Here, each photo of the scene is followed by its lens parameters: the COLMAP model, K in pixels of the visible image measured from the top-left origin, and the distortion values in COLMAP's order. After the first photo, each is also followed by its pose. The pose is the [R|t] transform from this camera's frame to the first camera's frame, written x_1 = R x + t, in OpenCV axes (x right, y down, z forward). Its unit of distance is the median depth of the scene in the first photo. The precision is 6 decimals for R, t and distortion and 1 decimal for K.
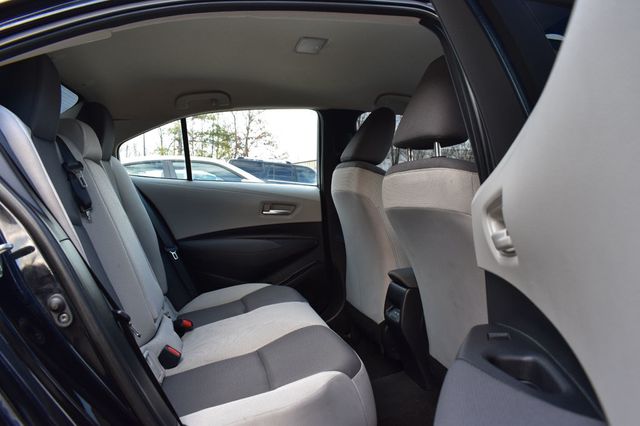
lens RADIAL K [[505.6, 0, 320.0], [0, 505.6, 213.0], [0, 0, 1]] dist [-0.104490, 0.004706]
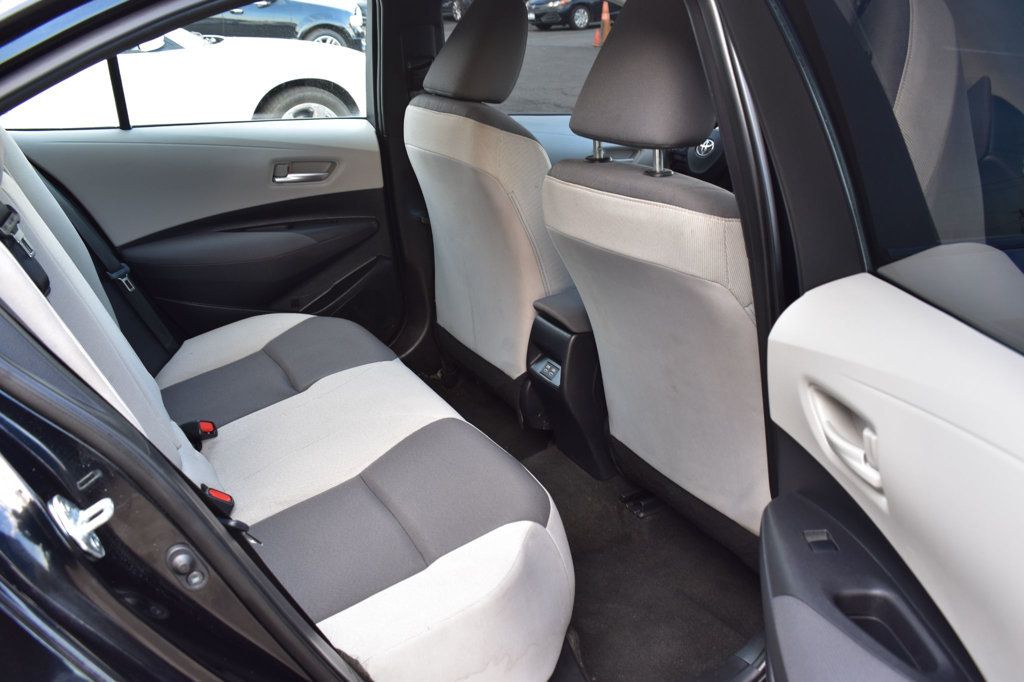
lens RADIAL K [[967.3, 0, 512.0], [0, 967.3, 341.0], [0, 0, 1]] dist [-0.076488, -0.000651]
pose [[0.967144, -0.099925, 0.233768, -0.158596], [0.022332, 0.949354, 0.313413, -0.193847], [-0.253247, -0.297895, 0.920394, -0.071262]]
